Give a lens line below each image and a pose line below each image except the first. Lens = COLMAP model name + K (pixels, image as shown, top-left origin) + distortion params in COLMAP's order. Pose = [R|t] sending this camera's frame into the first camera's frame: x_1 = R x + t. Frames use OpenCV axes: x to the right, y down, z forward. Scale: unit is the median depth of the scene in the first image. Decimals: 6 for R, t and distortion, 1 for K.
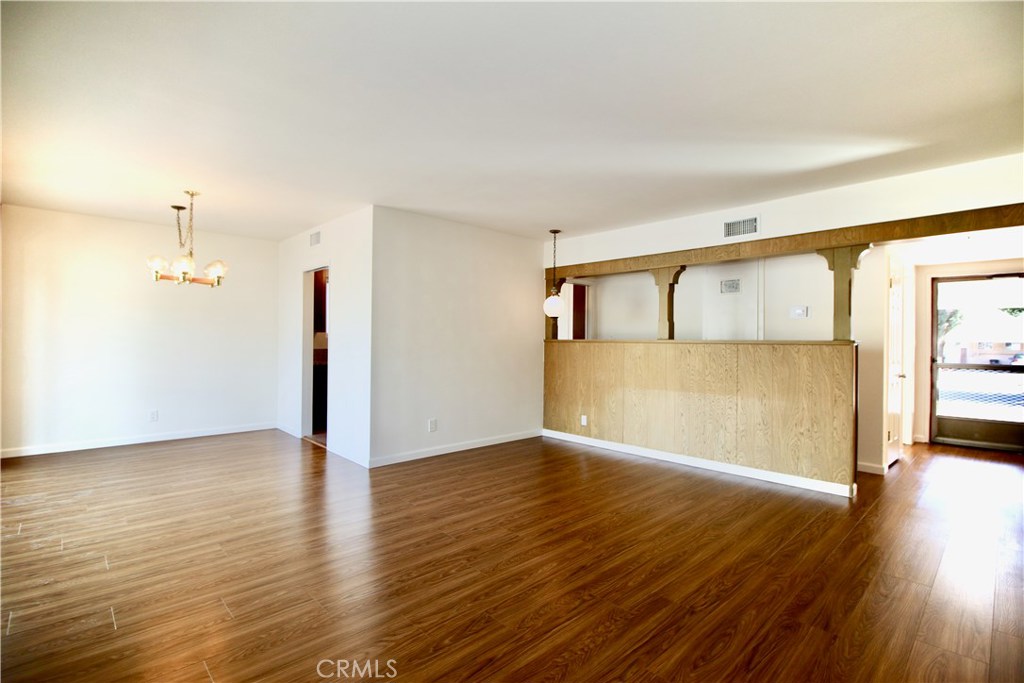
lens RADIAL K [[476.8, 0, 511.2], [0, 476.8, 335.3], [0, 0, 1]] dist [-0.013081, -0.004288]
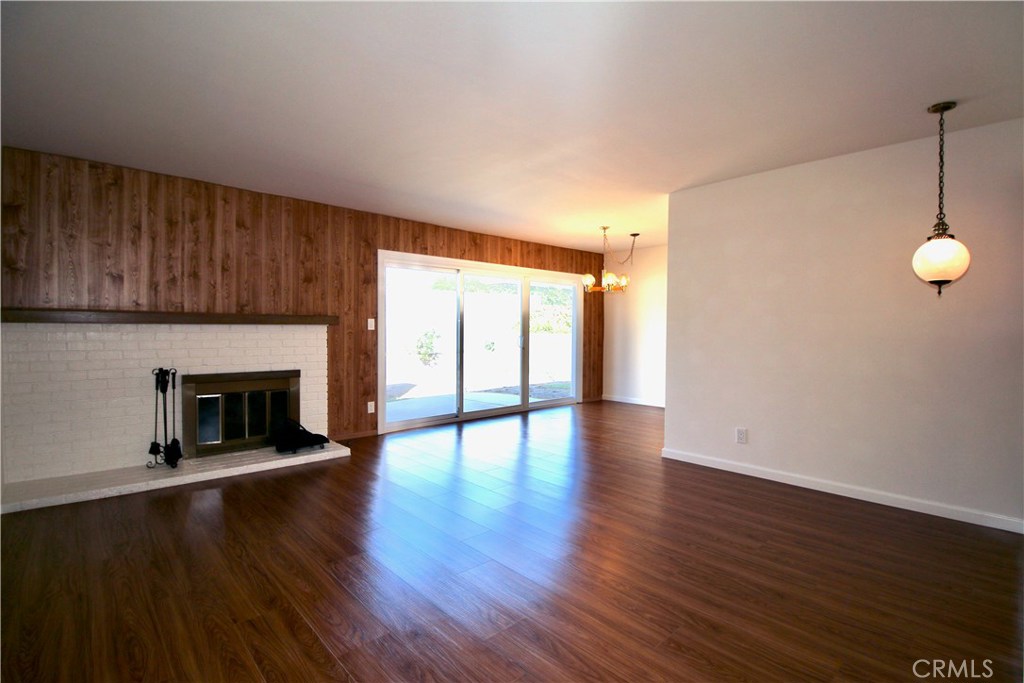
lens RADIAL K [[476.8, 0, 509.3], [0, 476.8, 336.9], [0, 0, 1]] dist [-0.013081, -0.004288]
pose [[-0.007309, 0.005113, -0.999960, 1.144614], [0.002887, 0.999983, 0.005092, 0.027658], [0.999969, -0.002849, -0.007323, 1.083956]]
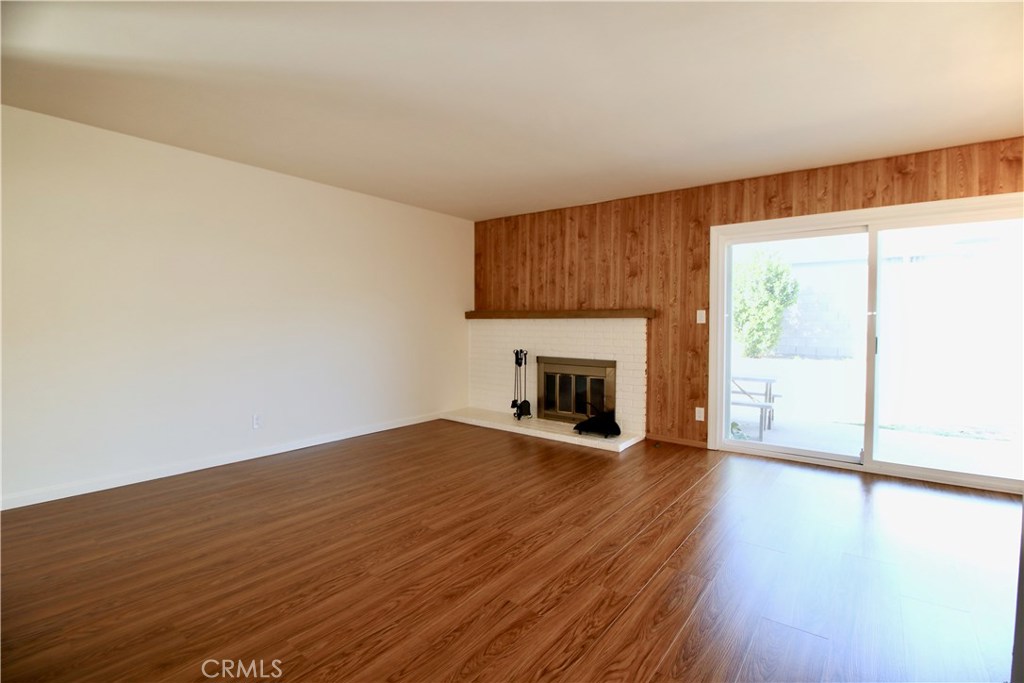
lens RADIAL K [[476.8, 0, 517.5], [0, 476.8, 330.1], [0, 0, 1]] dist [-0.013081, -0.004288]
pose [[-0.985969, -0.014050, -0.166334, 0.143117], [-0.014366, 0.999897, 0.000694, 0.039260], [0.166307, 0.003074, -0.986069, 1.999305]]
